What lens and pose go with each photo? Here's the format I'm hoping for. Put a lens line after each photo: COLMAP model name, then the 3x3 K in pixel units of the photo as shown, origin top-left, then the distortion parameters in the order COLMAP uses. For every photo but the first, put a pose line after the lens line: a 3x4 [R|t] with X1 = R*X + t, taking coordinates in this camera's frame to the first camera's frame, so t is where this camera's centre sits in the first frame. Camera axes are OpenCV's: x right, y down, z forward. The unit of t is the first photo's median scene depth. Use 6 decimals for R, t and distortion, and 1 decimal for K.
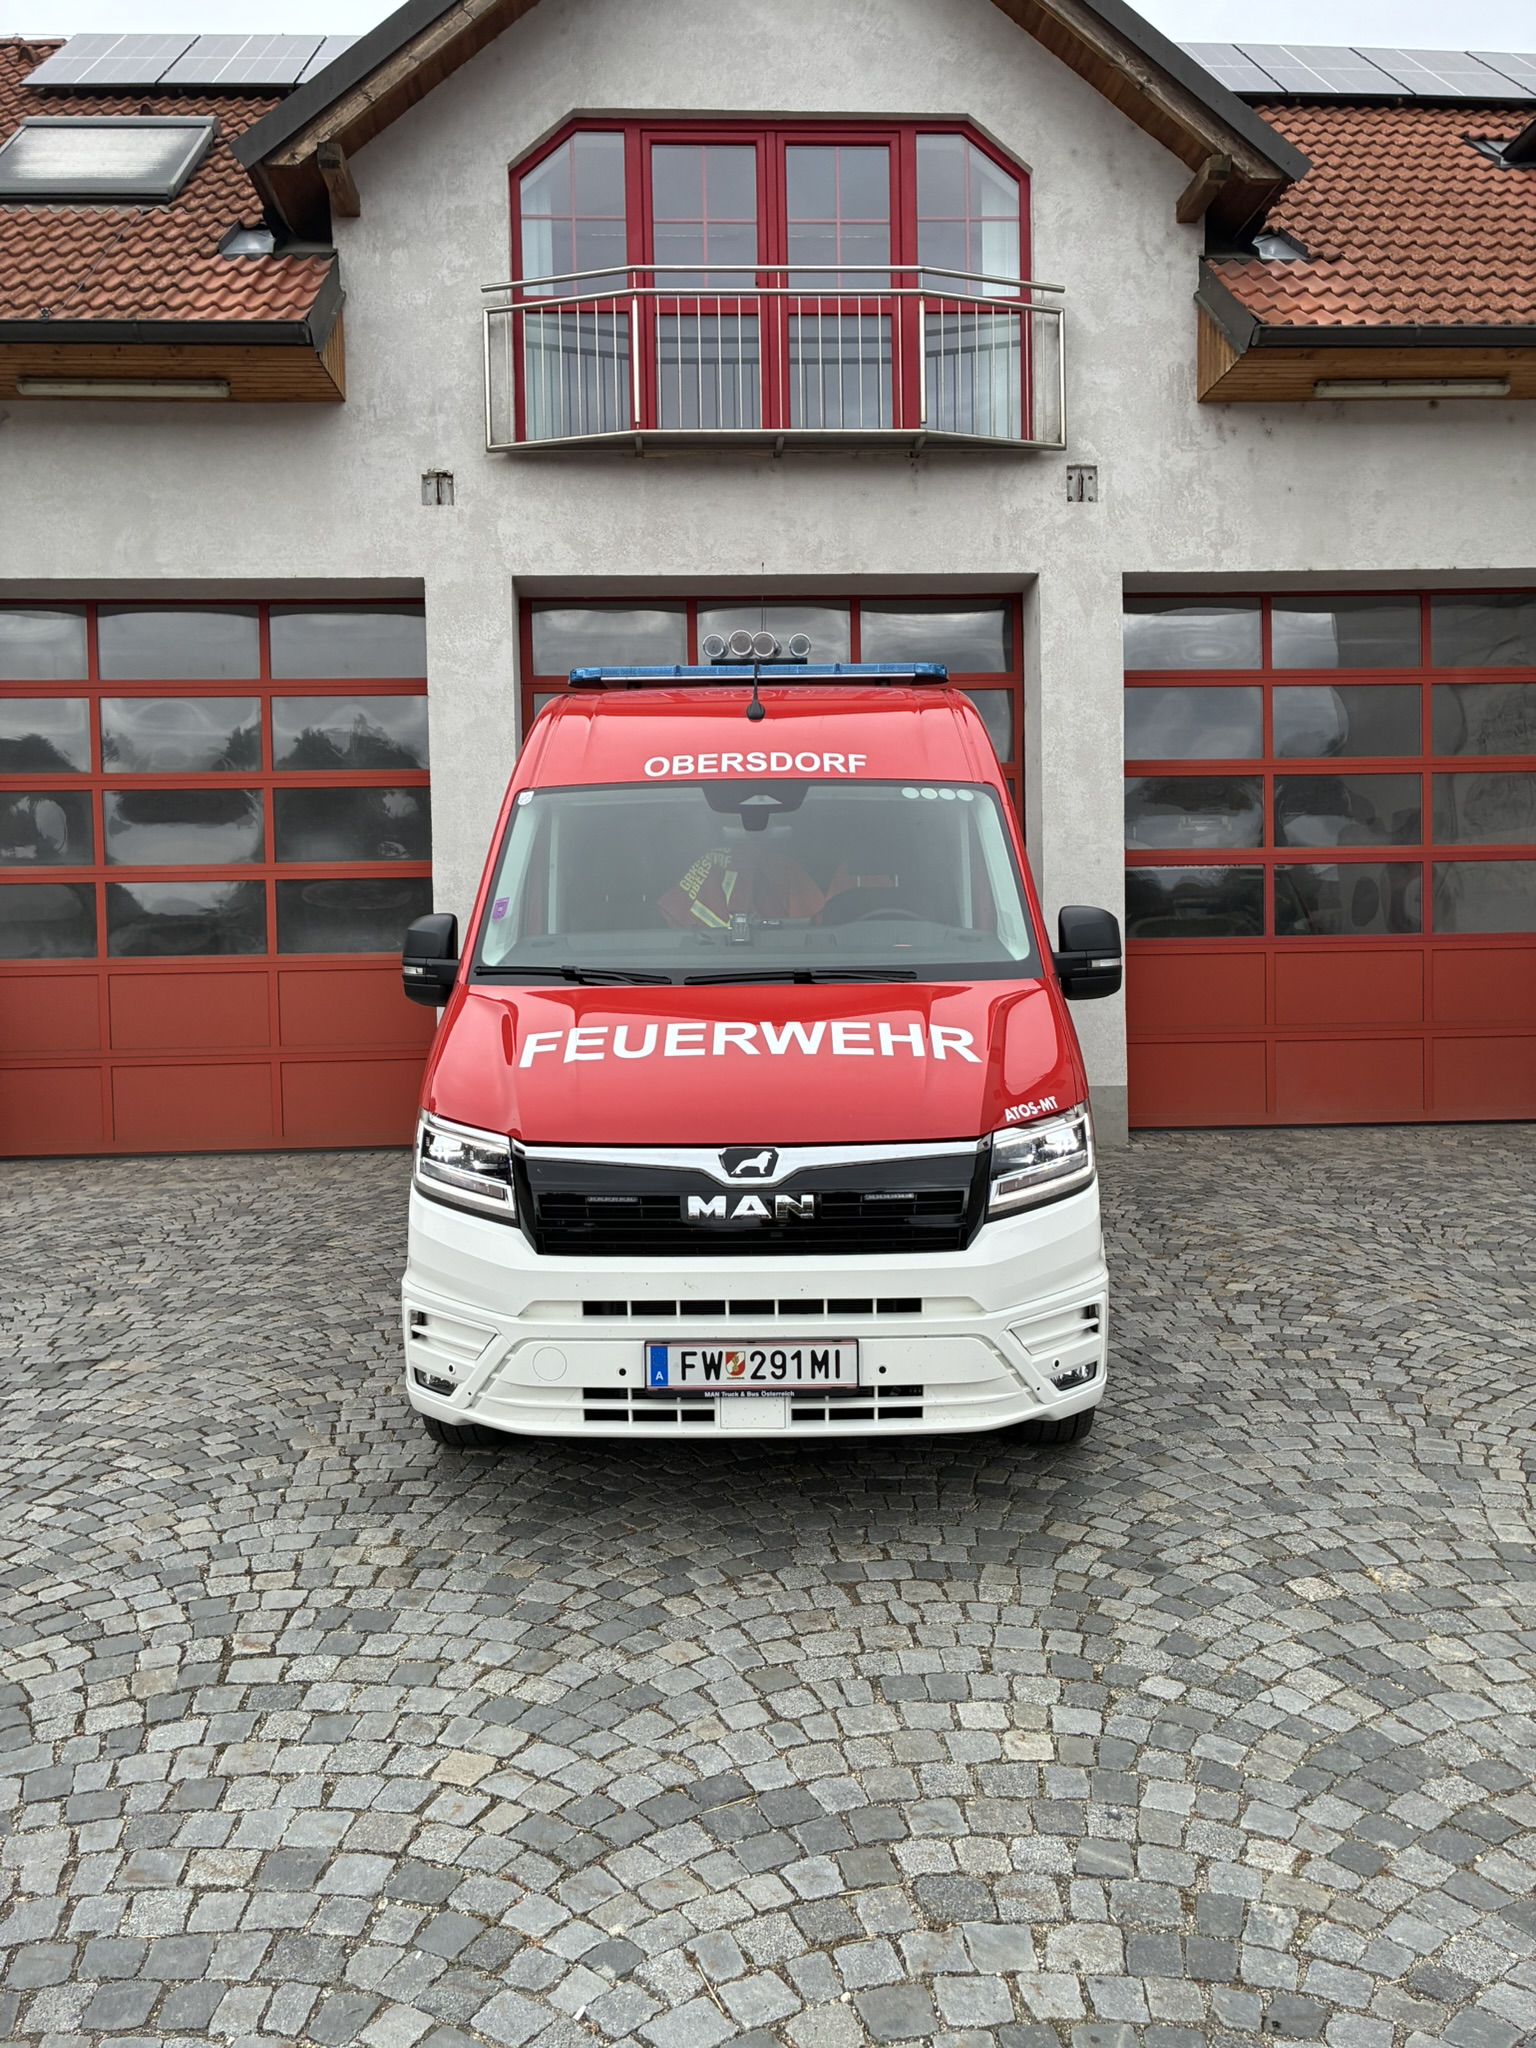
lens RADIAL K [[1558.3, 0, 765.5], [0, 1558.3, 1013.4], [0, 0, 1]] dist [0.042127, -0.030541]
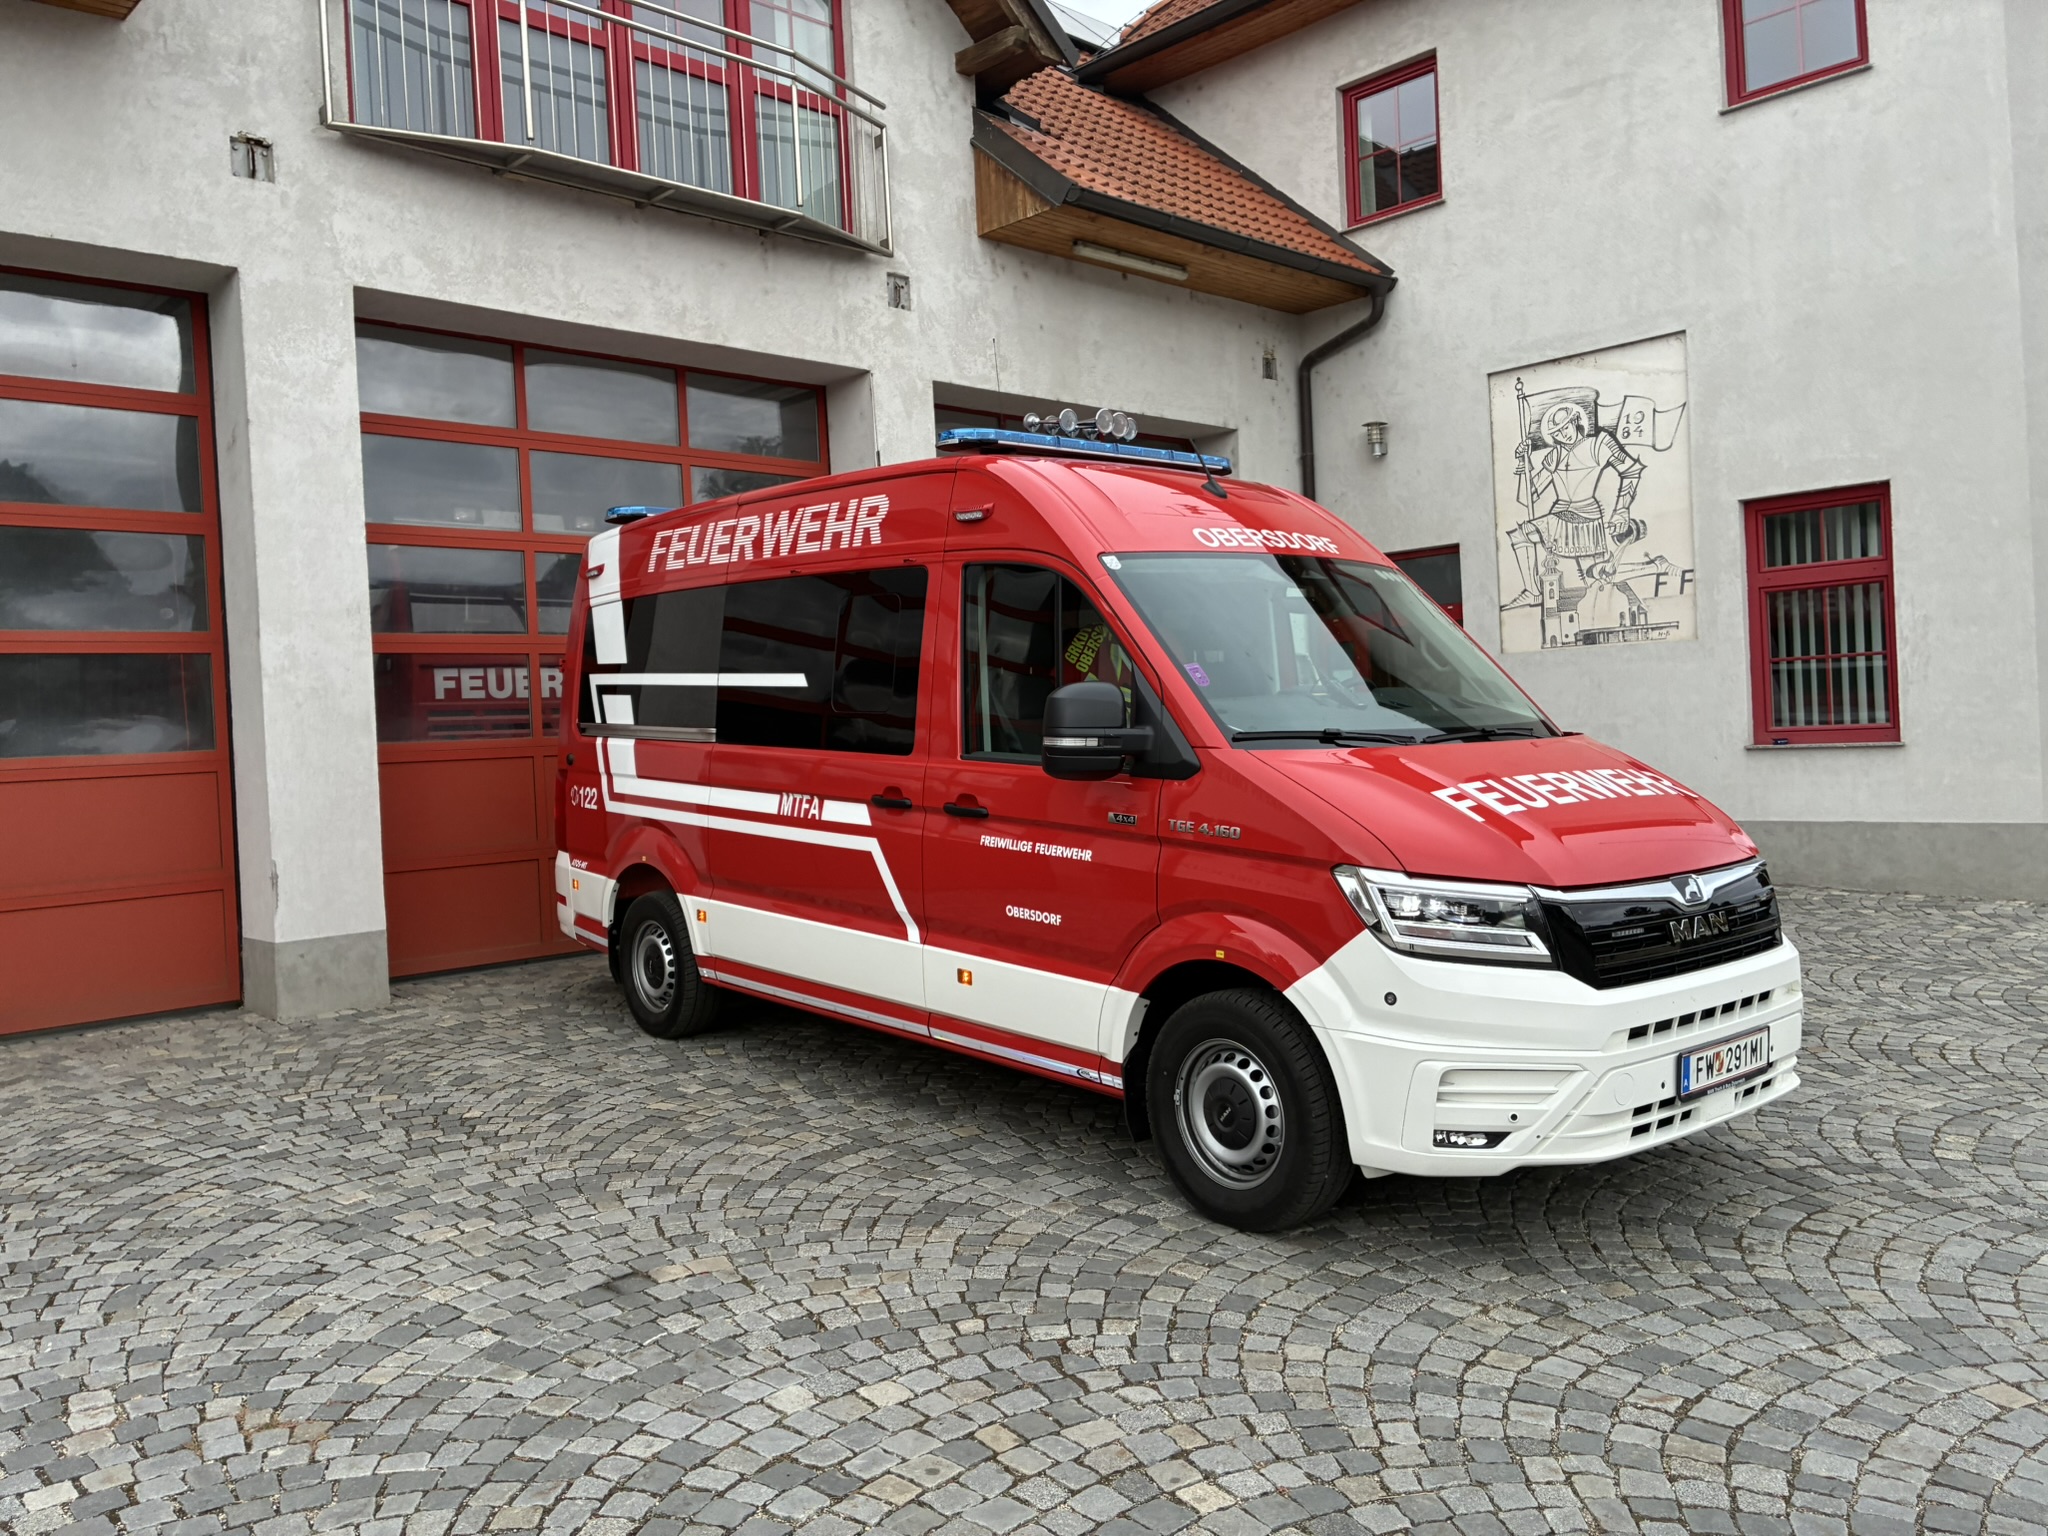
lens RADIAL K [[1557.4, 0, 1018.9], [0, 1557.4, 753.1], [0, 0, 1]] dist [0.038585, -0.035602]
pose [[0.758584, -0.025282, 0.651085, -0.454824], [0.051649, 0.998436, -0.021407, -0.001645], [-0.649525, 0.049867, 0.758703, 0.176383]]
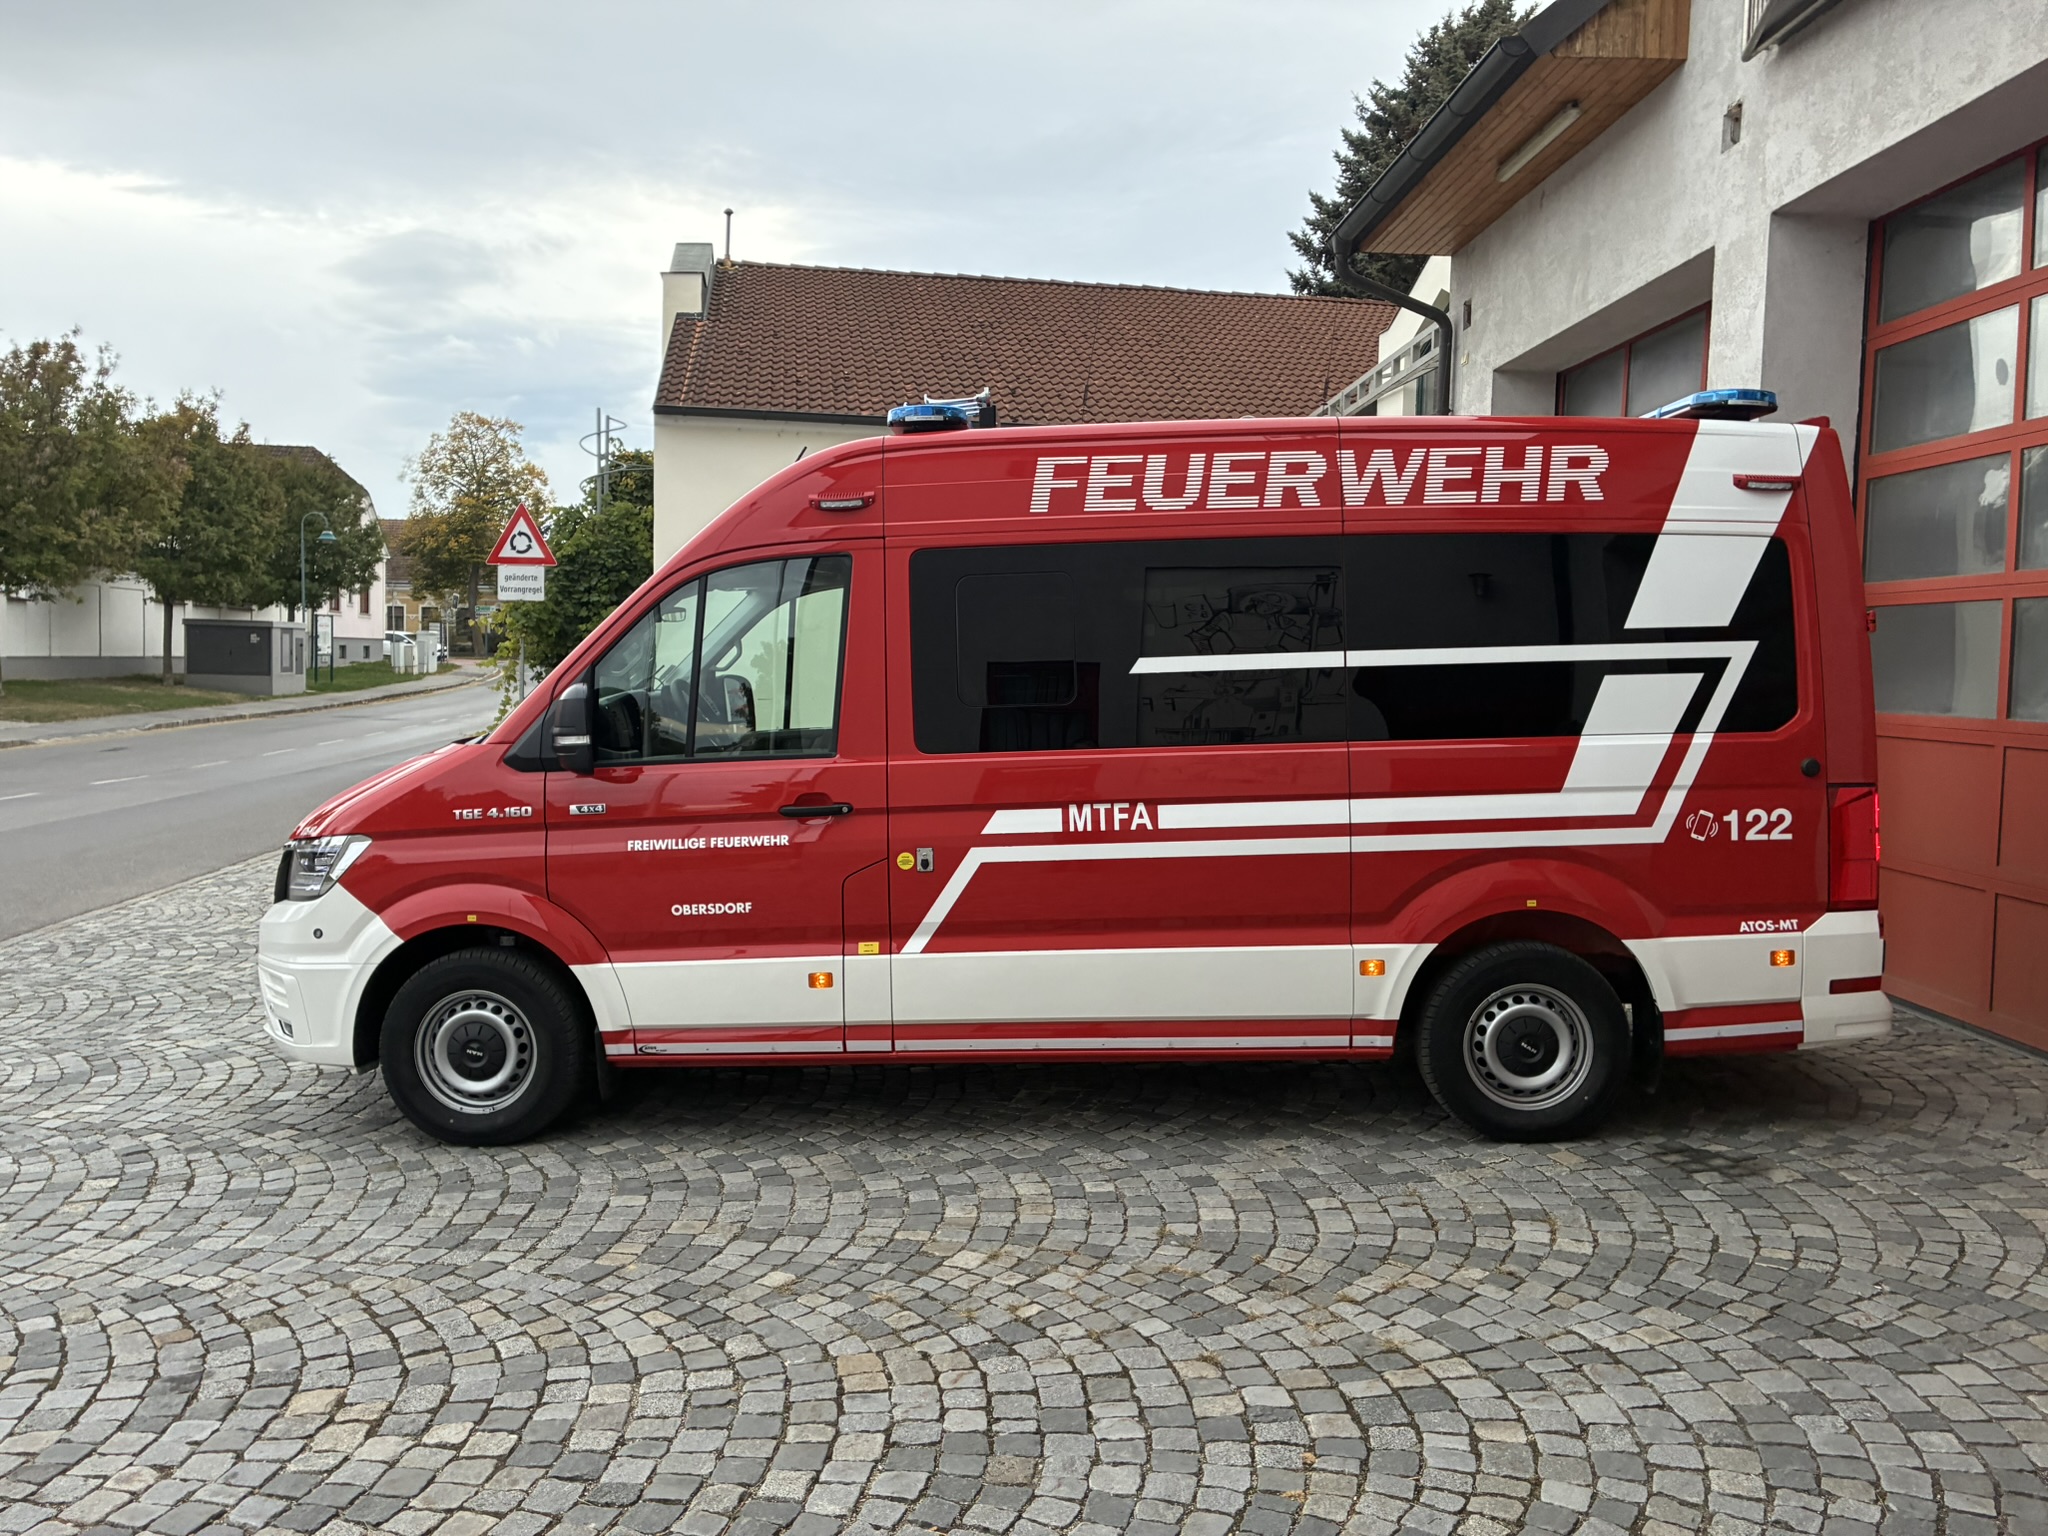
lens RADIAL K [[1567.8, 0, 1022.2], [0, 1567.8, 730.8], [0, 0, 1]] dist [0.051158, -0.035954]
pose [[-0.023396, 0.065056, -0.997607, 0.650673], [-0.054452, 0.996316, 0.066248, -0.064818], [0.998242, 0.055871, -0.019768, 0.698308]]
